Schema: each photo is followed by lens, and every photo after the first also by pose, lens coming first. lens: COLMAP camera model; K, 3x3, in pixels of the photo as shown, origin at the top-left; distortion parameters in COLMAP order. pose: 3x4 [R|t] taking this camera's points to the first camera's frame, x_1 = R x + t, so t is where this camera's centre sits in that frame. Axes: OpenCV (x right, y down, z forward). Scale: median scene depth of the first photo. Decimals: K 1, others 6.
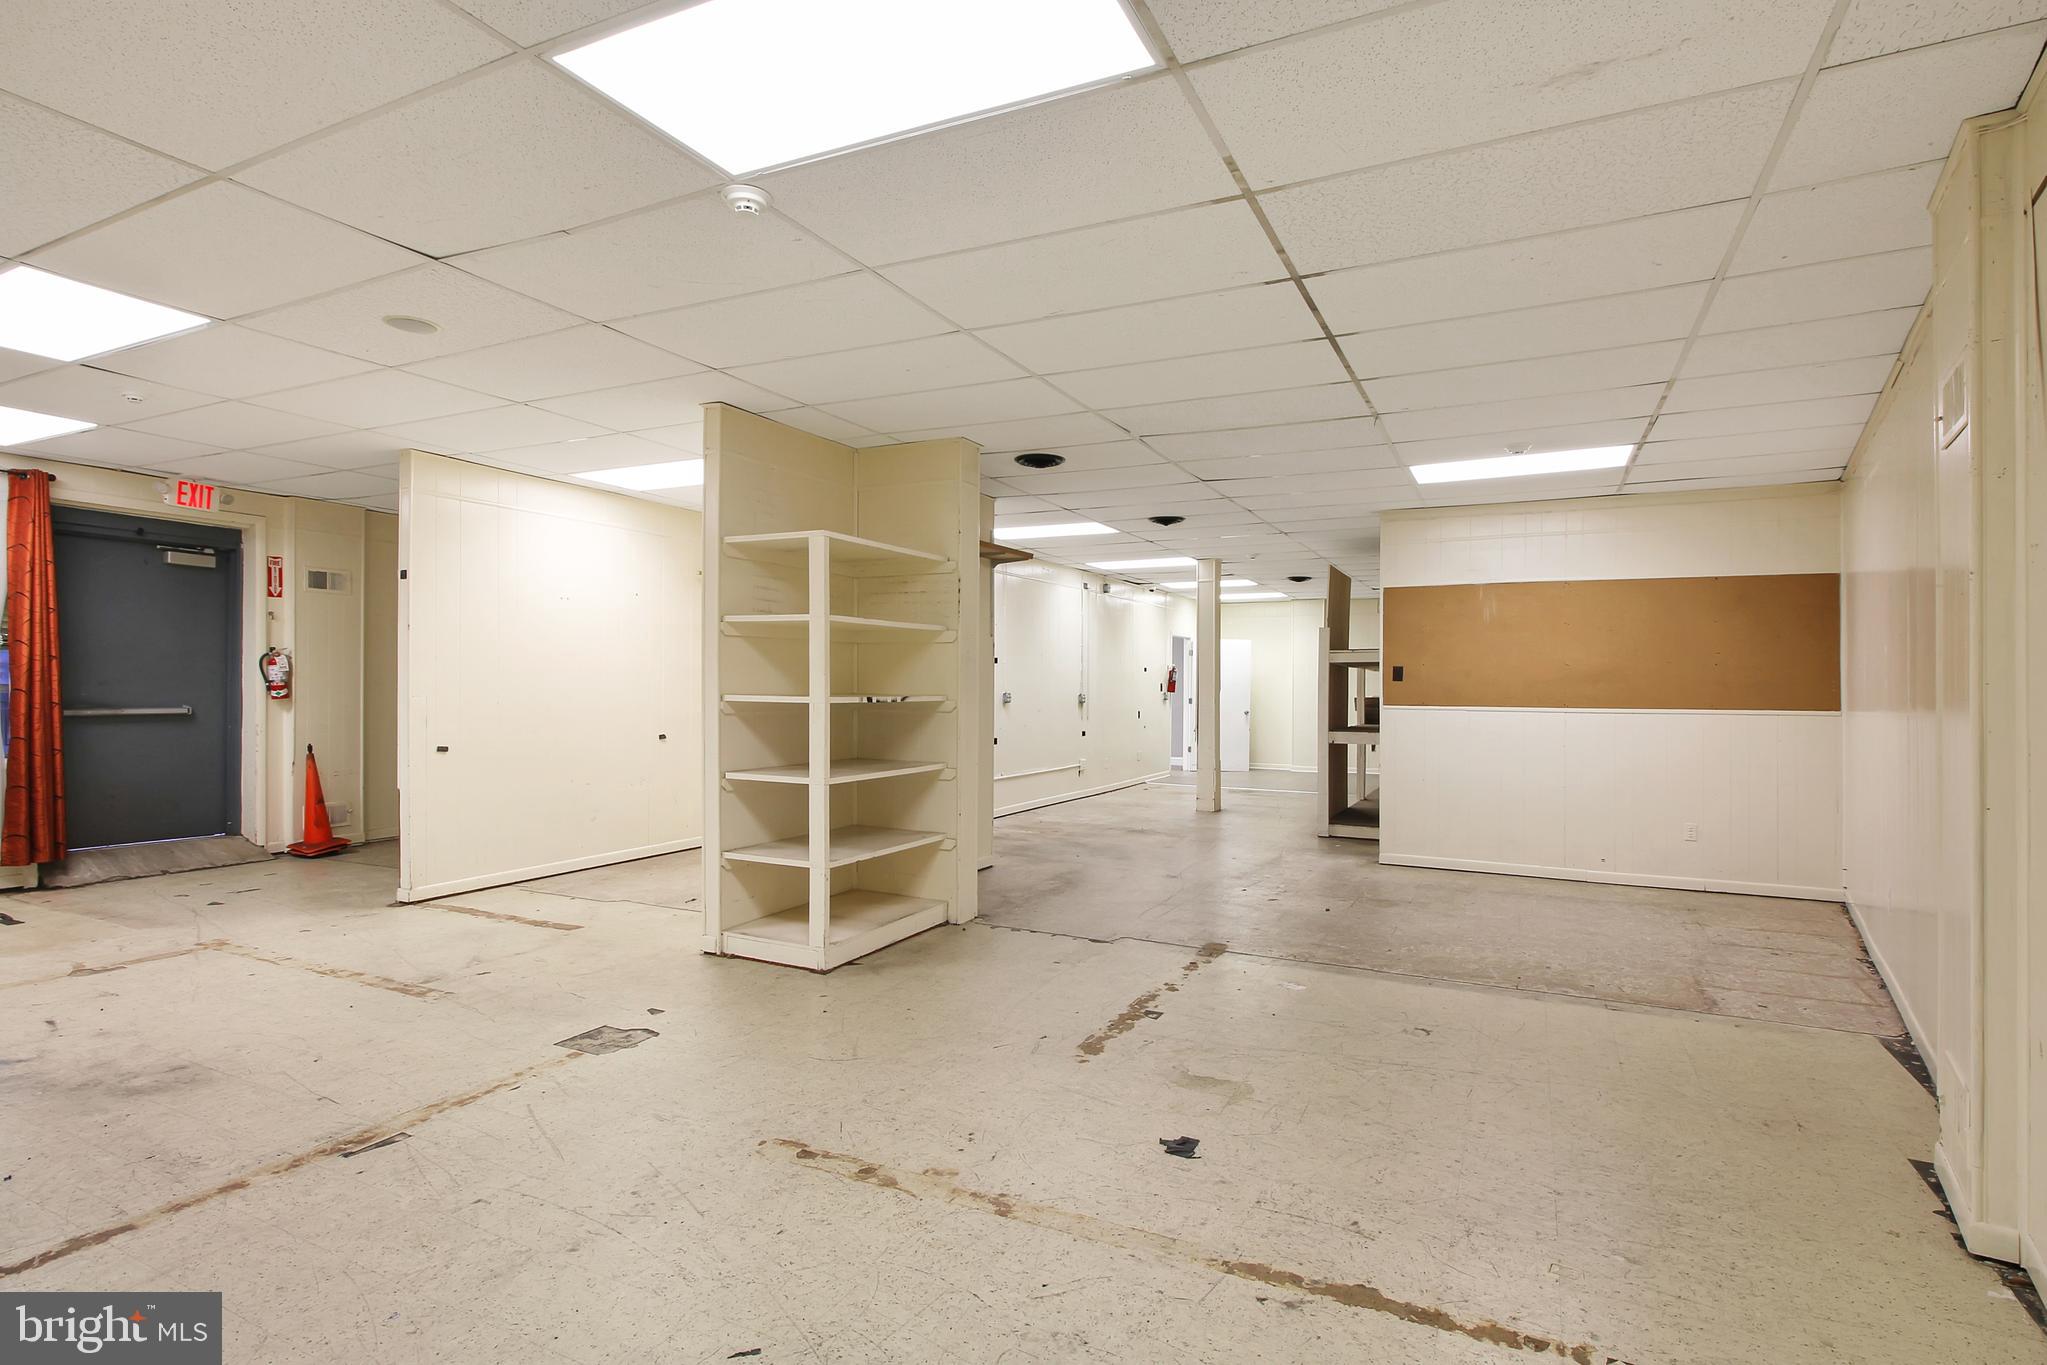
lens RADIAL K [[981.2, 0, 1037.7], [0, 981.2, 674.0], [0, 0, 1]] dist [0.004446, -0.008993]
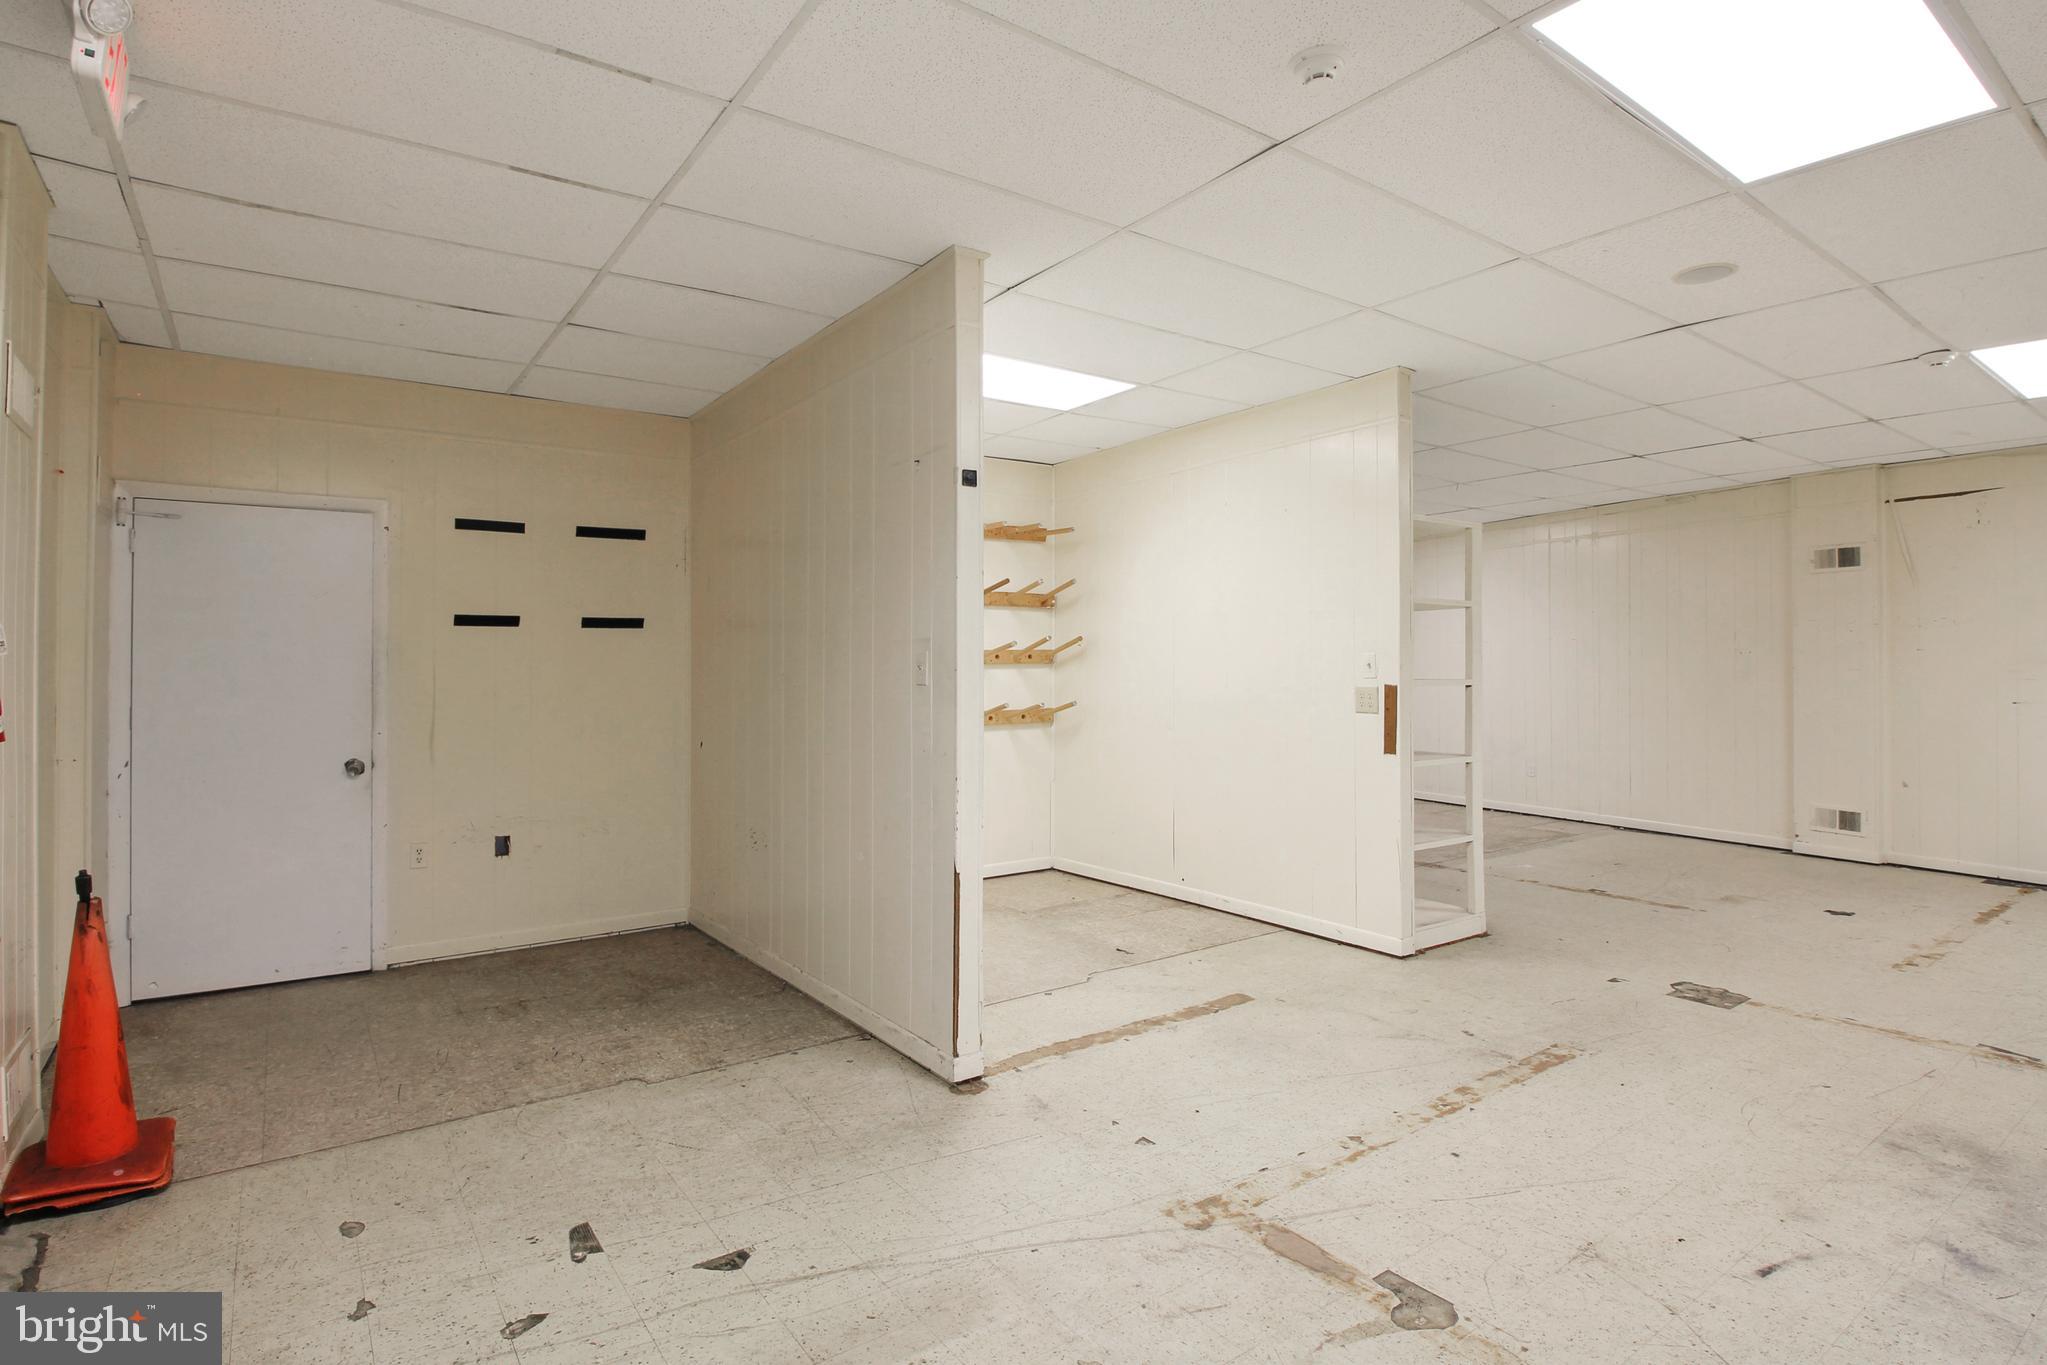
lens RADIAL K [[996.0, 0, 1023.0], [0, 996.0, 653.8], [0, 0, 1]] dist [0.002777, -0.009988]
pose [[0.486194, 0.004663, 0.873839, -1.364485], [0.000346, 0.999985, -0.005529, -0.001092], [-0.873851, 0.002990, 0.486185, 0.863385]]
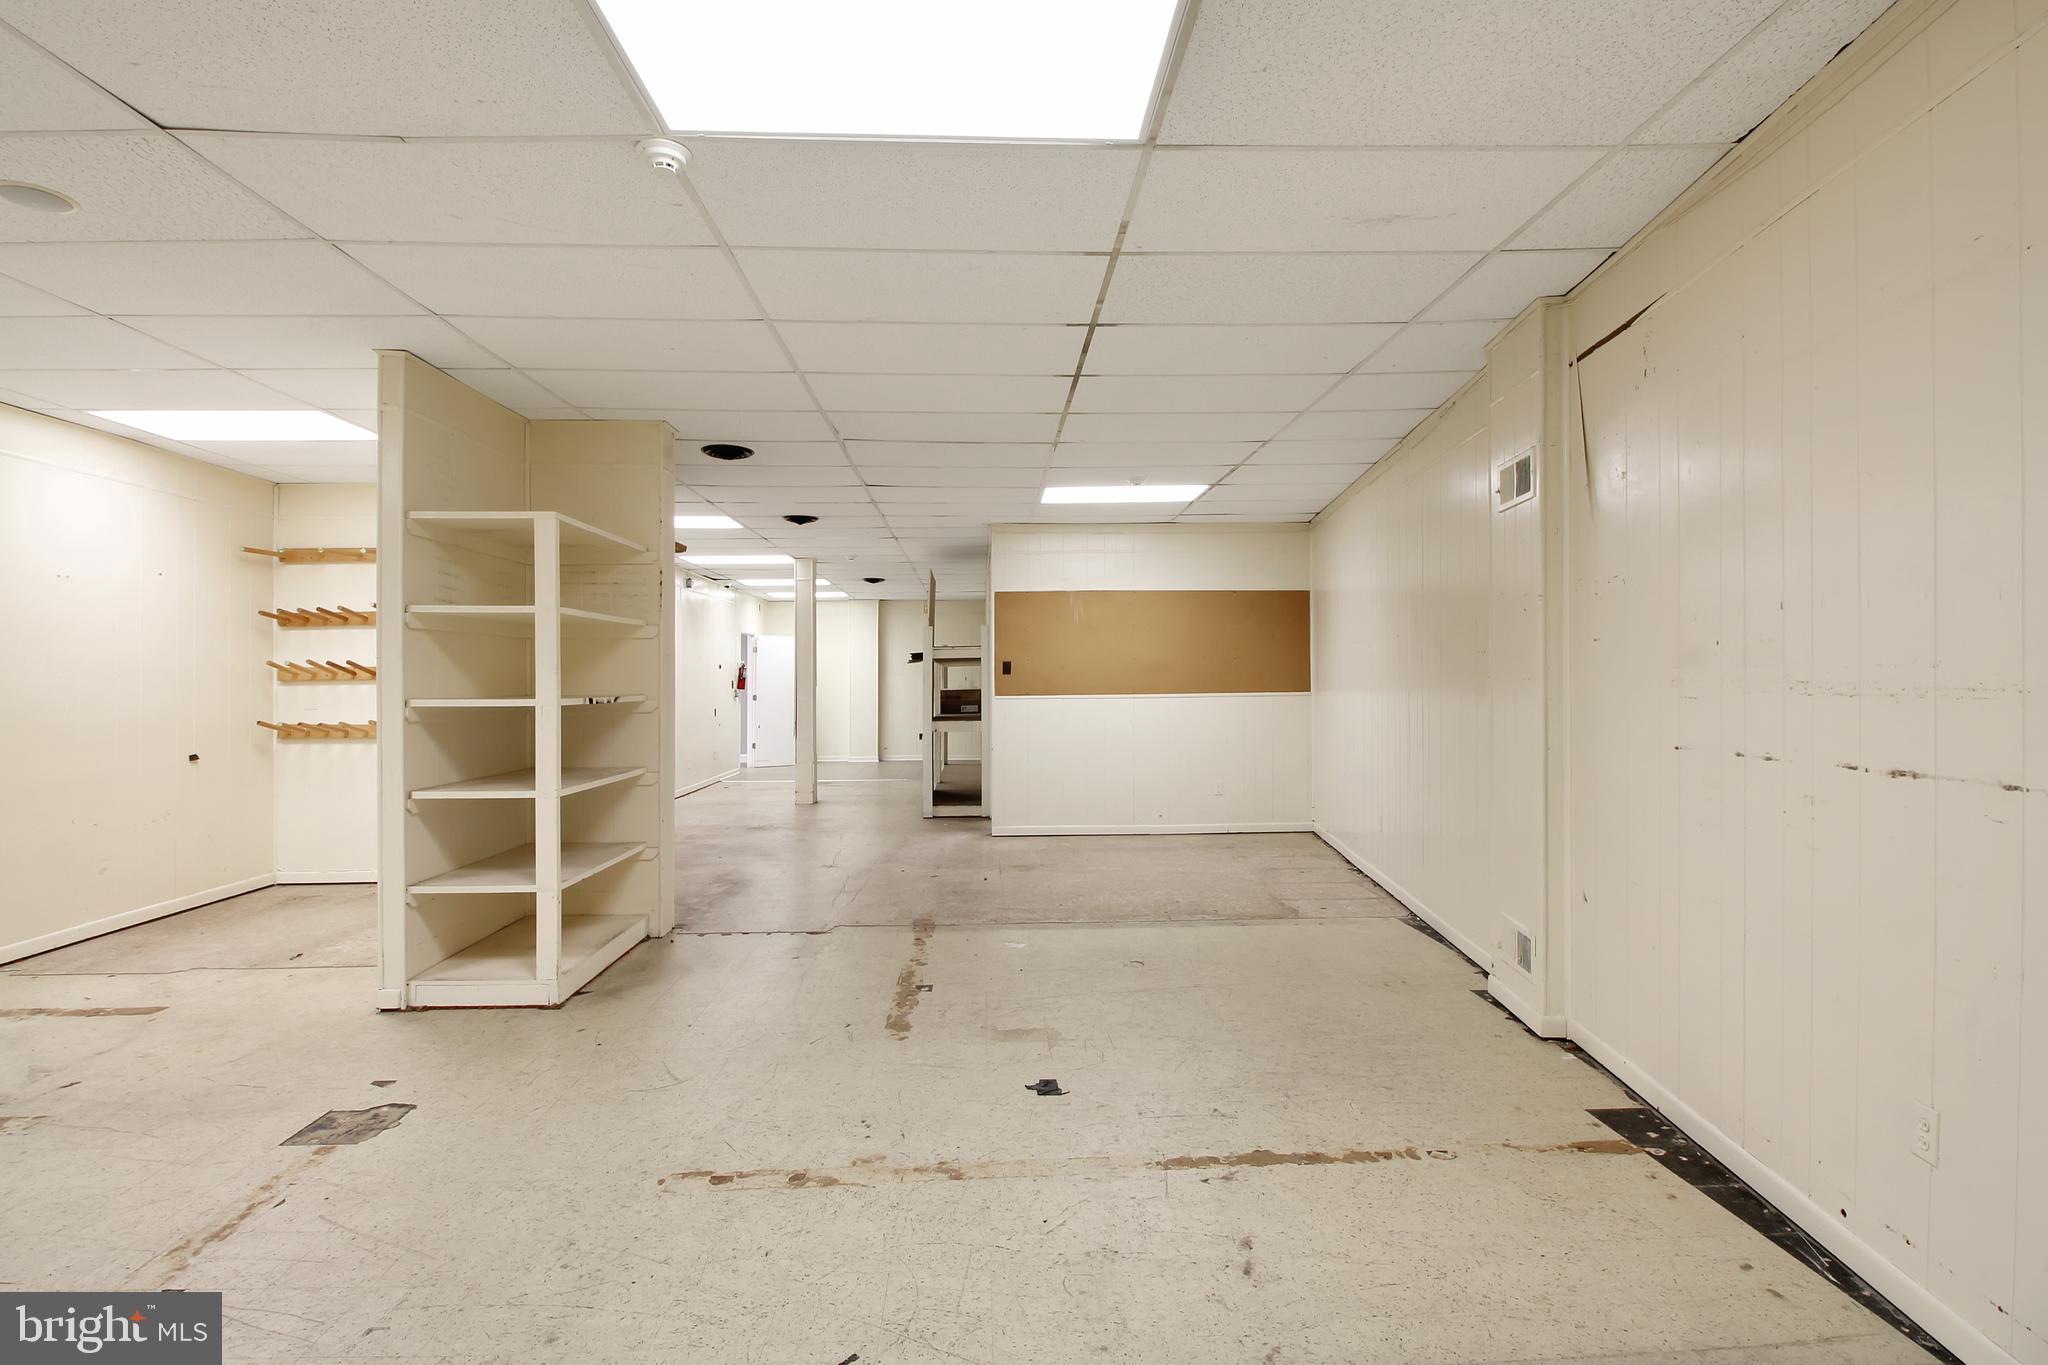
lens RADIAL K [[955.7, 0, 1022.6], [0, 955.7, 670.4], [0, 0, 1]] dist [0.001470, -0.008848]
pose [[0.879325, -0.012018, 0.476071, -0.246810], [0.012065, 0.999923, 0.002959, 0.000239], [-0.476070, 0.003142, 0.879402, 0.031488]]
